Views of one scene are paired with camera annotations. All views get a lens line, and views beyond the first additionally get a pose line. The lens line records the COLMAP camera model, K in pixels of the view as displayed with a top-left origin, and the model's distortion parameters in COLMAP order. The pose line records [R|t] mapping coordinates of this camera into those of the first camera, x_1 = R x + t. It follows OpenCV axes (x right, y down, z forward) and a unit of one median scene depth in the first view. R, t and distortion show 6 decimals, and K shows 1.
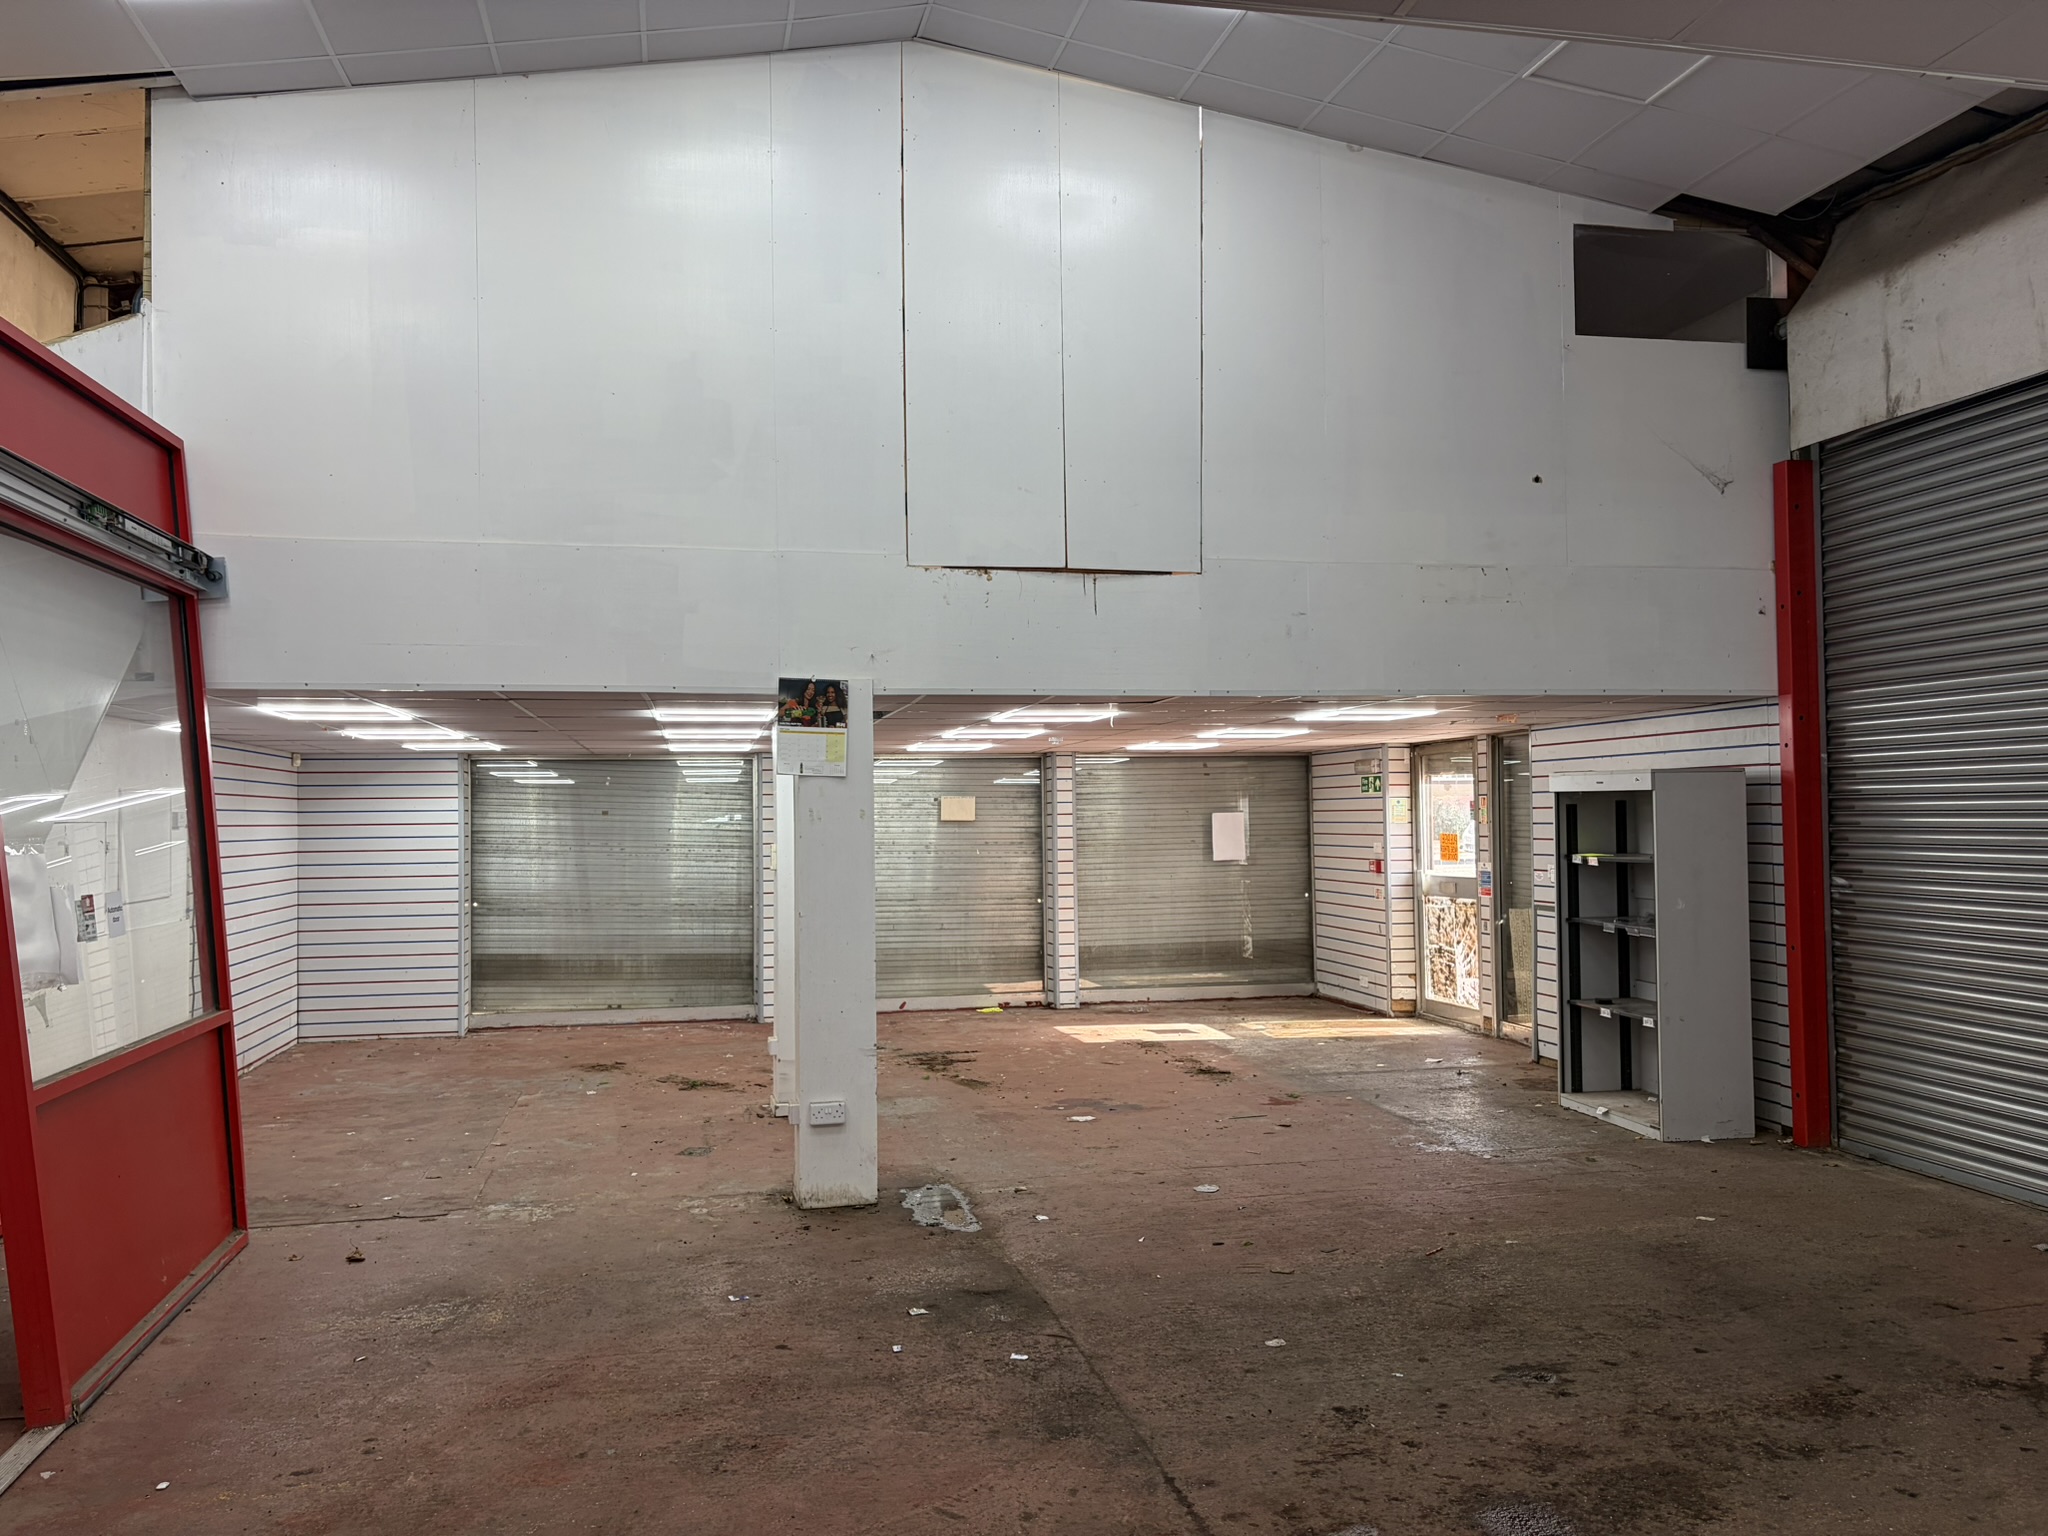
lens RADIAL K [[1557.7, 0, 1023.5], [0, 1557.7, 769.7], [0, 0, 1]] dist [-0.007660, 0.001045]
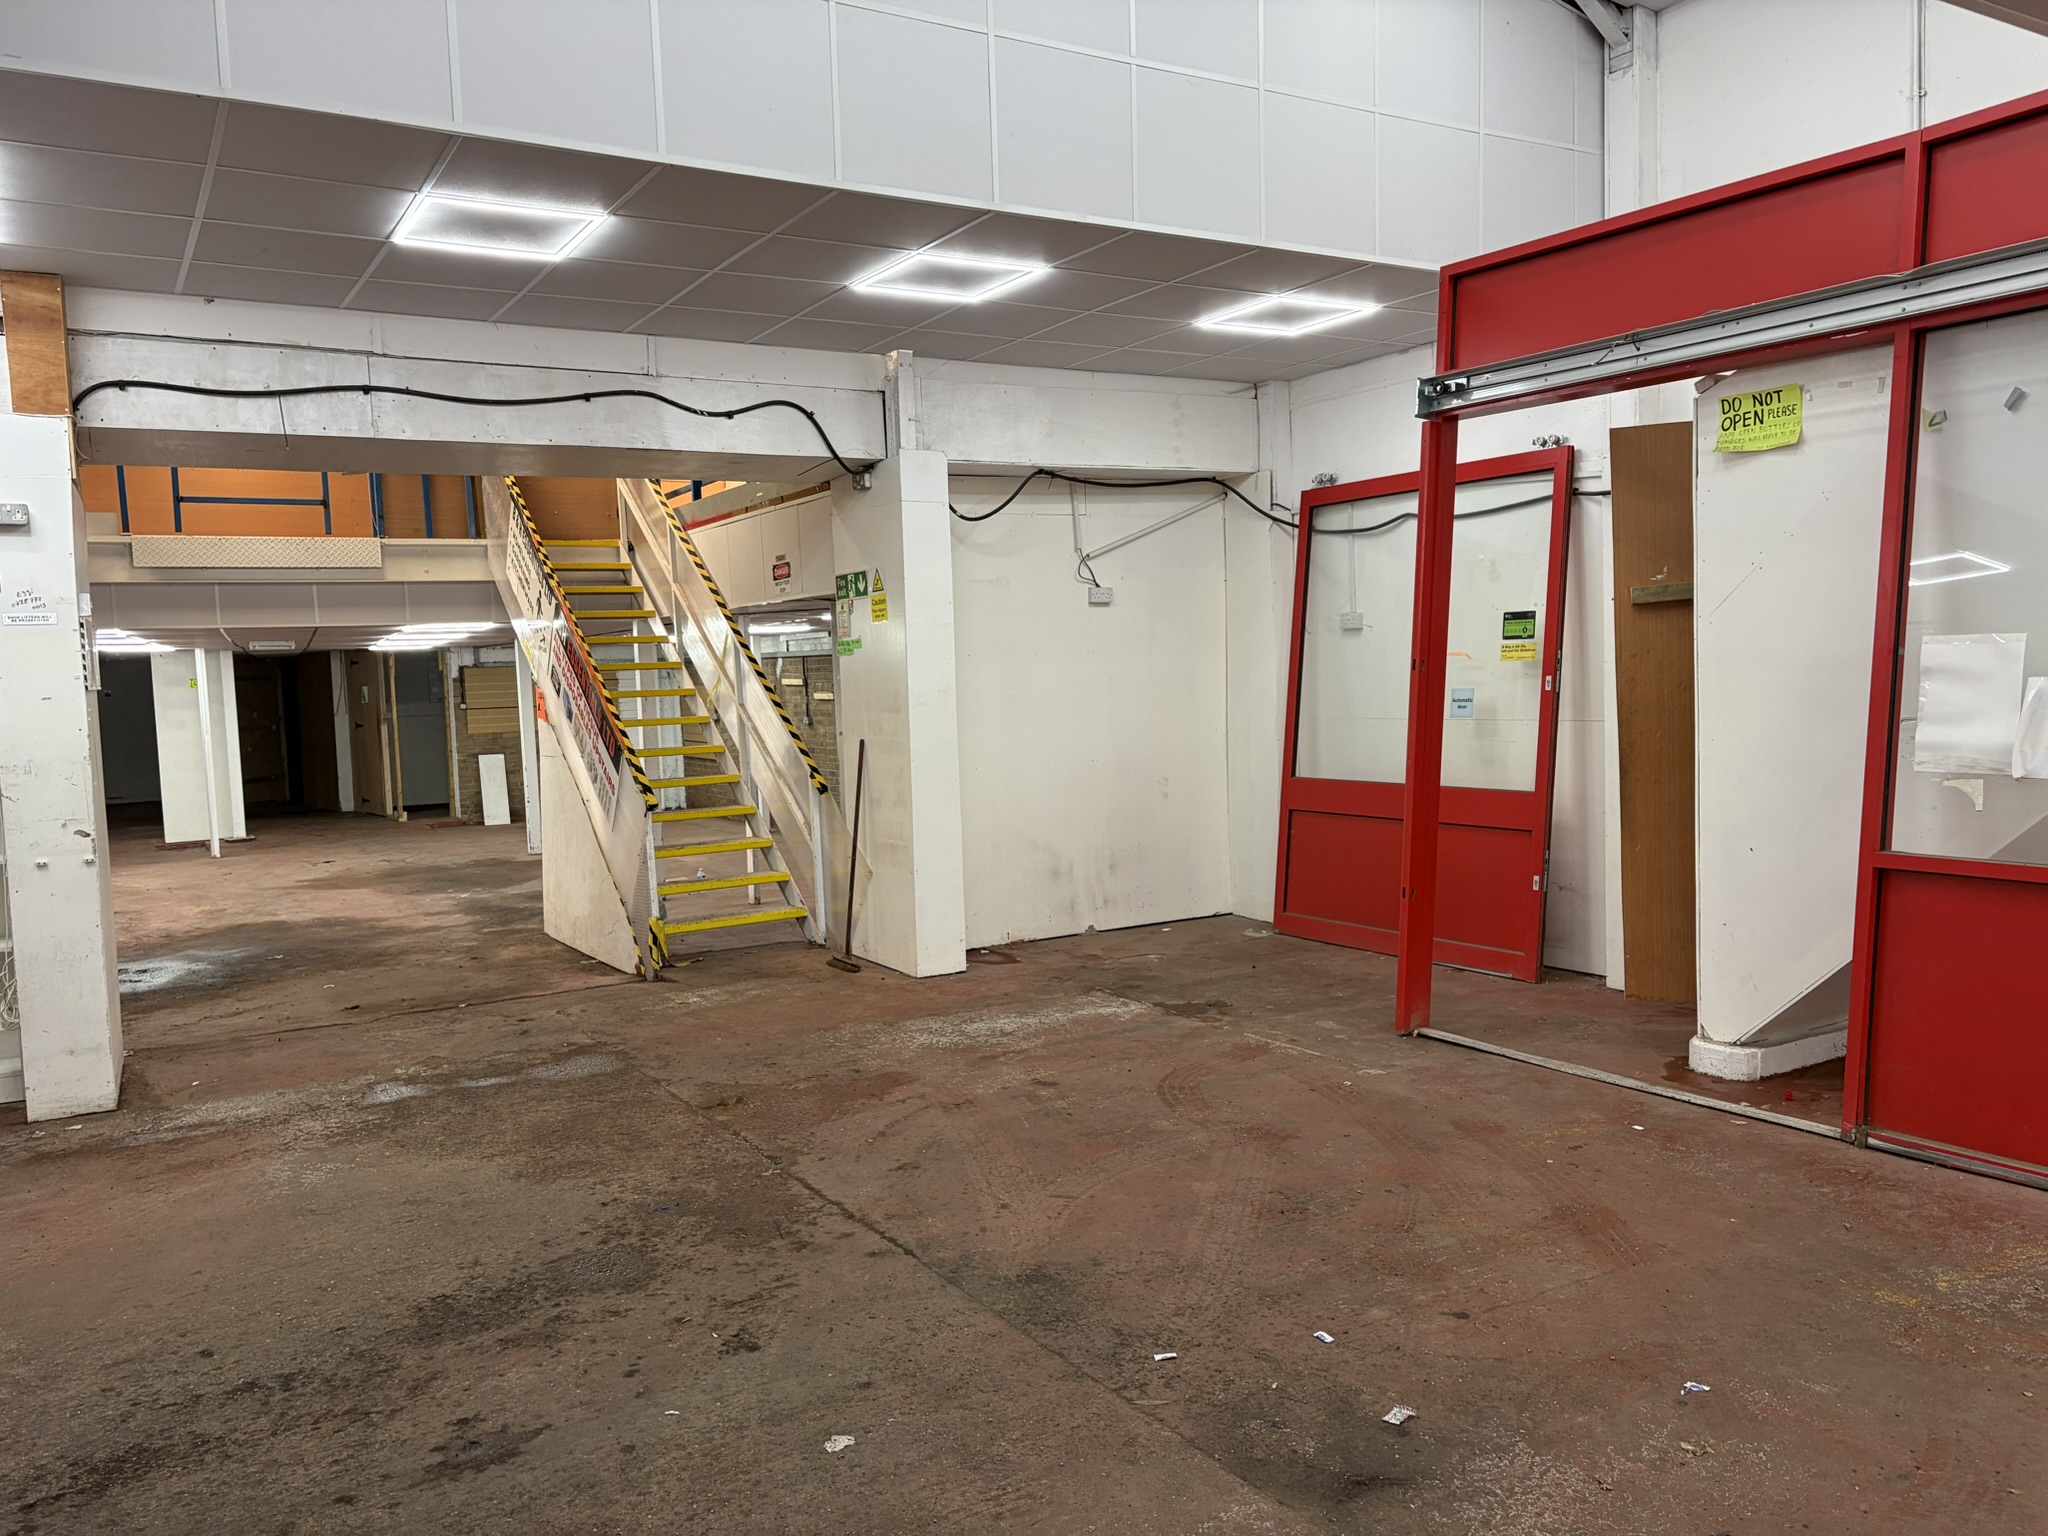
lens RADIAL K [[1557.7, 0, 1021.2], [0, 1557.7, 767.9], [0, 0, 1]] dist [-0.007660, 0.001045]
pose [[-0.941551, 0.068322, -0.329870, 0.345169], [0.057572, 0.997446, 0.042261, 0.061950], [0.331915, 0.020800, -0.943080, 1.969510]]
